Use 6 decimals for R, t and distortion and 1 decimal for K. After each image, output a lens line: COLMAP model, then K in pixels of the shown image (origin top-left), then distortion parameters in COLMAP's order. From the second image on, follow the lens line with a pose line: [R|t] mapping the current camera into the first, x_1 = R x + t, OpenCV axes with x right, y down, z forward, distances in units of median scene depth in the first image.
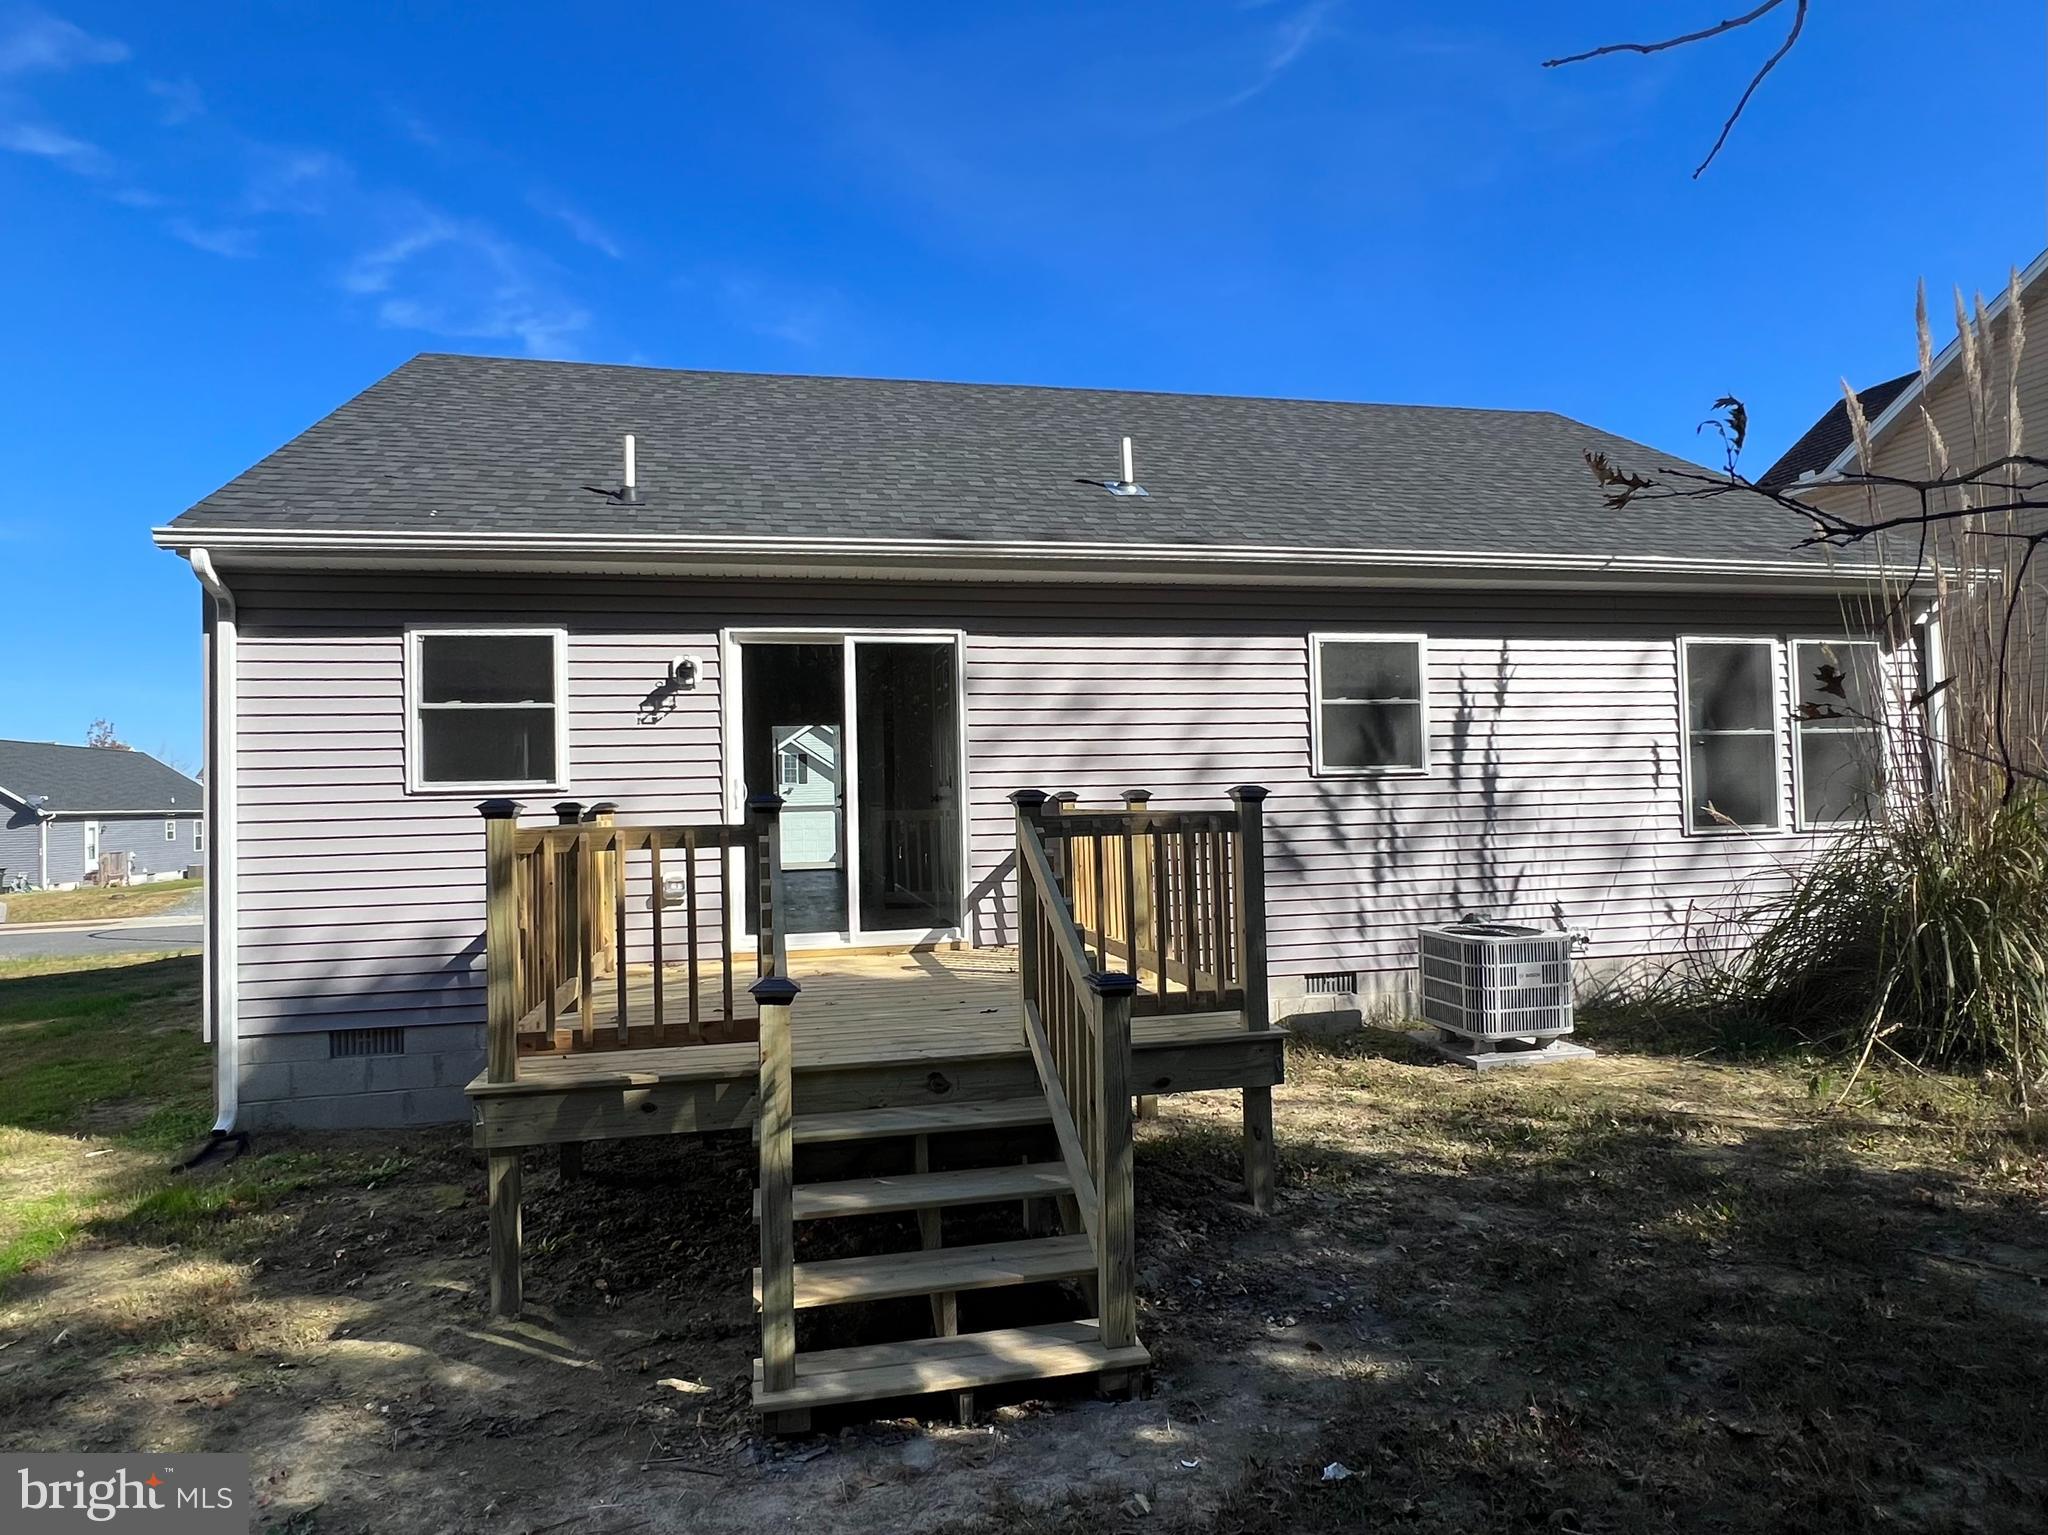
lens RADIAL K [[1166.7, 0, 1014.3], [0, 1166.7, 768.1], [0, 0, 1]] dist [-0.000835, -0.005861]
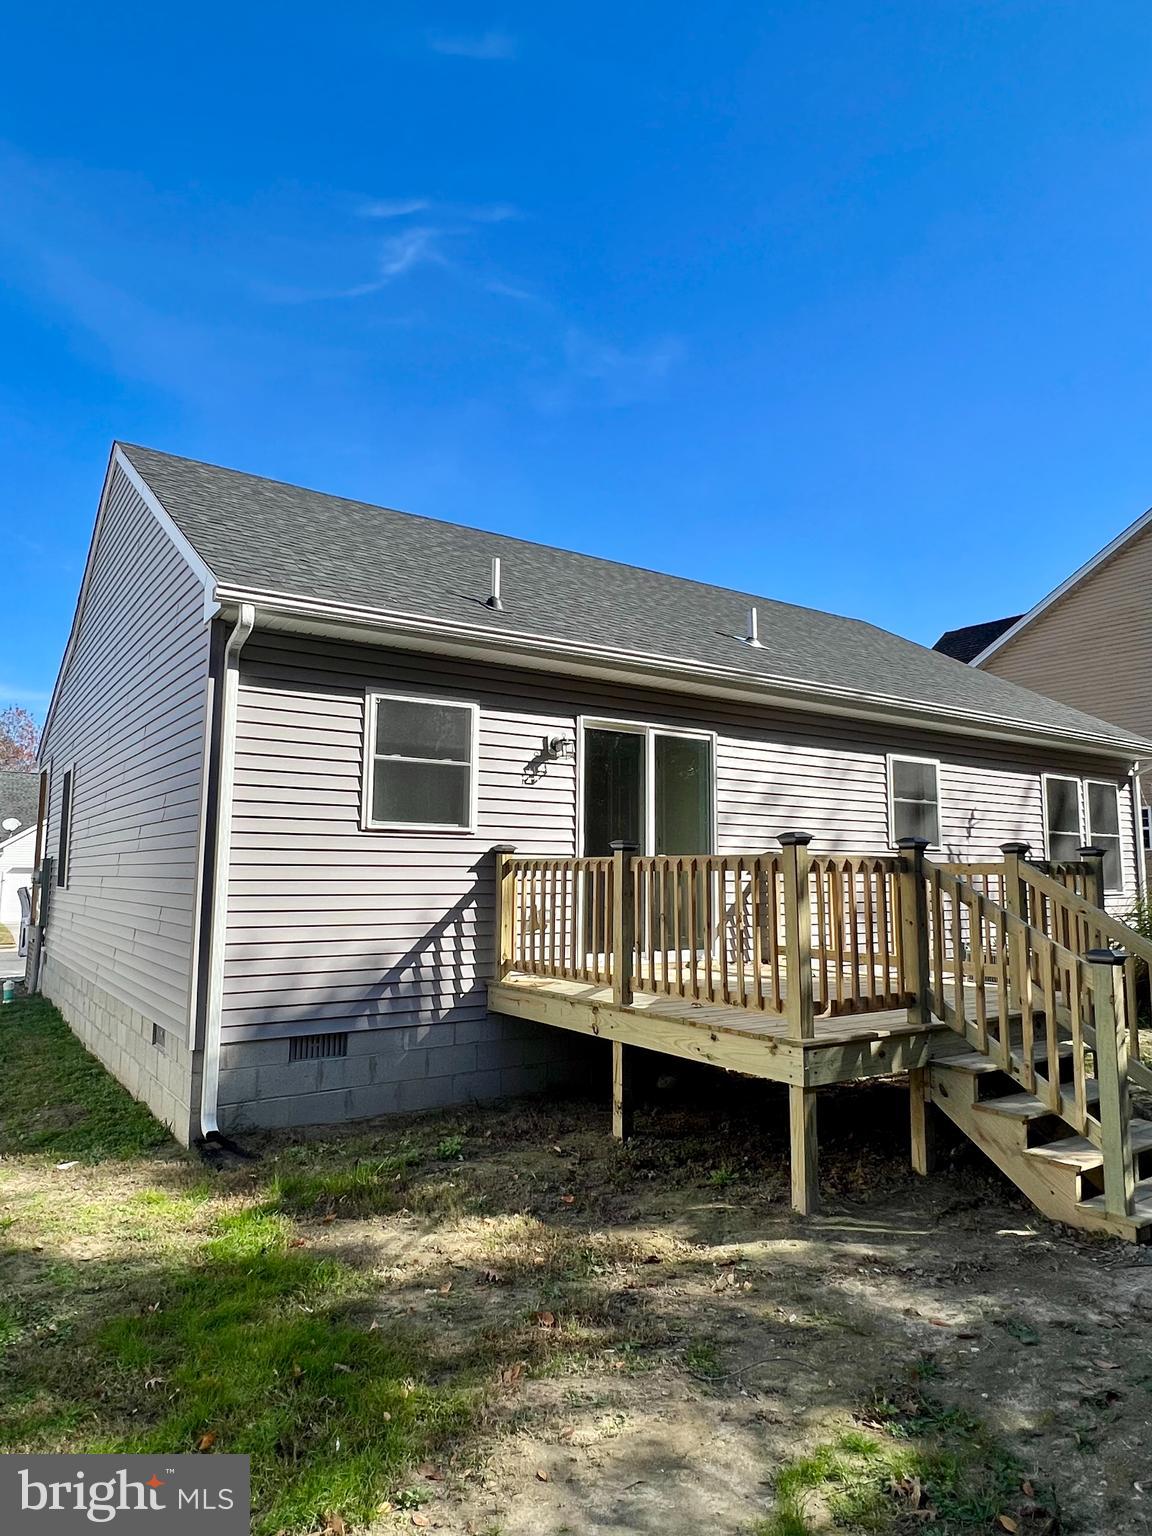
lens RADIAL K [[945.8, 0, 579.6], [0, 945.8, 763.8], [0, 0, 1]] dist [-0.000561, 0.000362]
pose [[0.923360, 0.074942, 0.376551, -0.626055], [-0.040000, 0.994205, -0.099781, 0.038633], [-0.381846, 0.077072, 0.921007, 0.029046]]
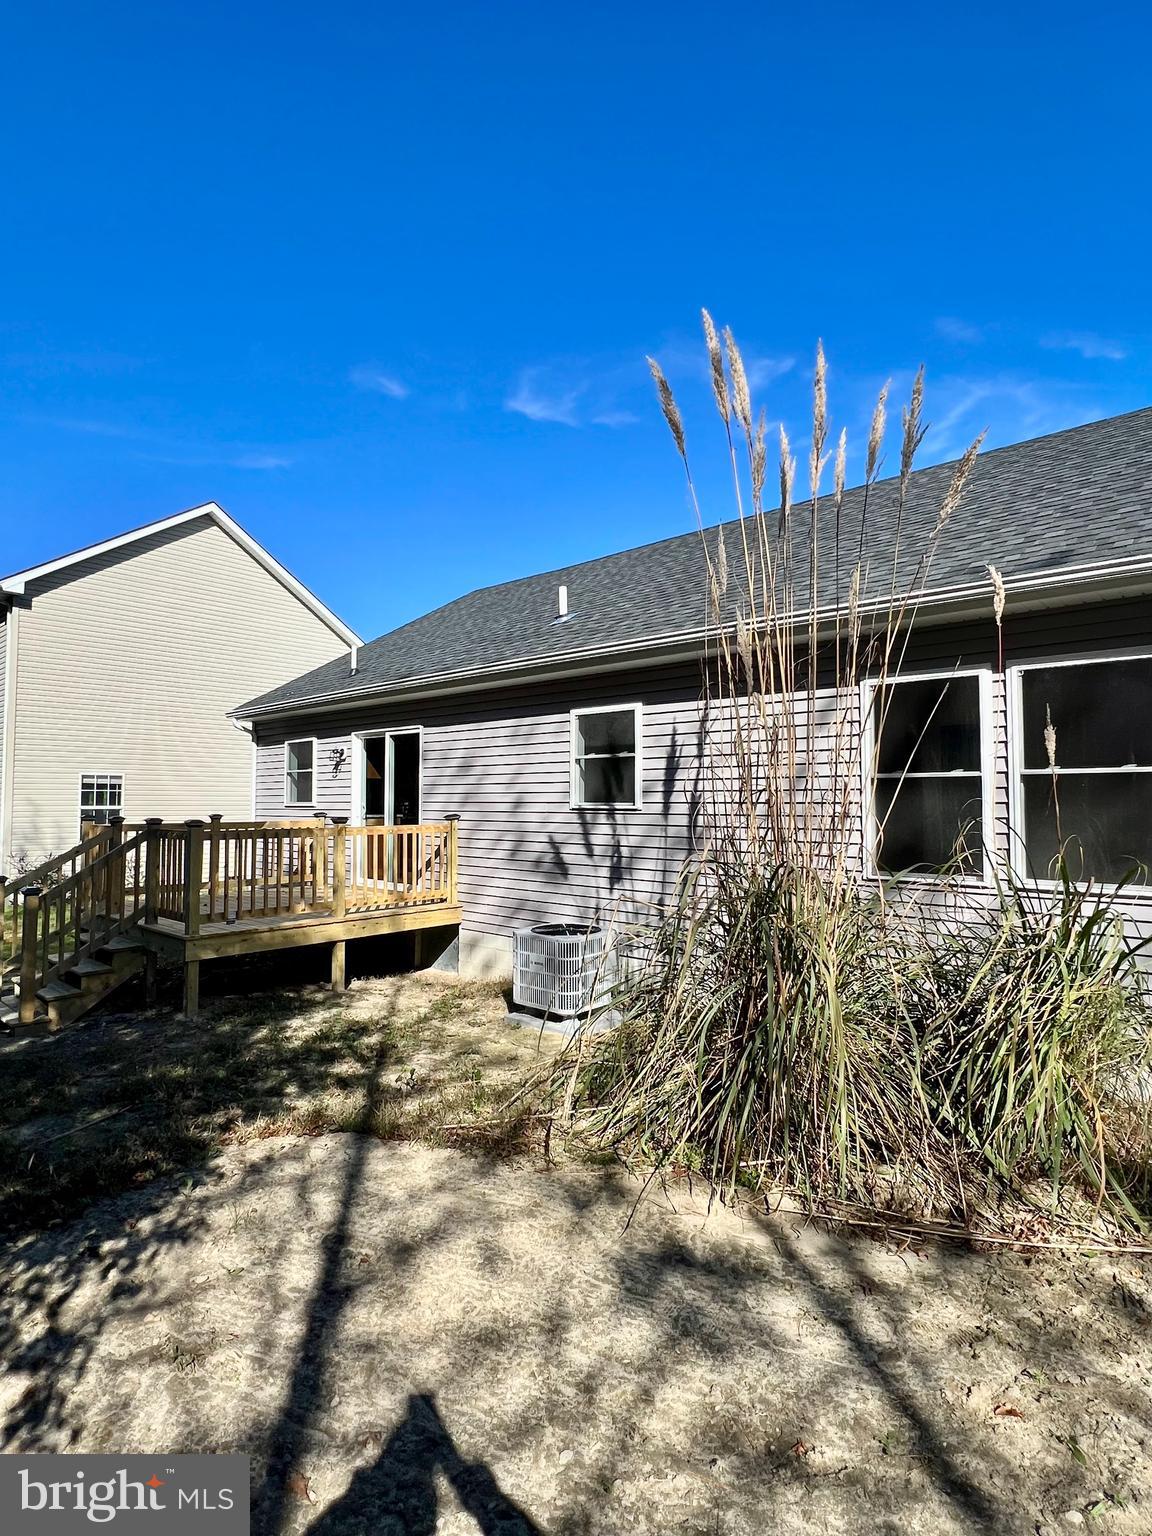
lens RADIAL K [[820.7, 0, 580.9], [0, 820.7, 767.8], [0, 0, 1]] dist [0.004931, 0.000932]
pose [[0.572040, -0.009576, -0.820170, 1.192069], [0.010244, 0.999937, -0.004529, -0.042938], [0.820162, -0.005811, 0.572102, 0.469438]]
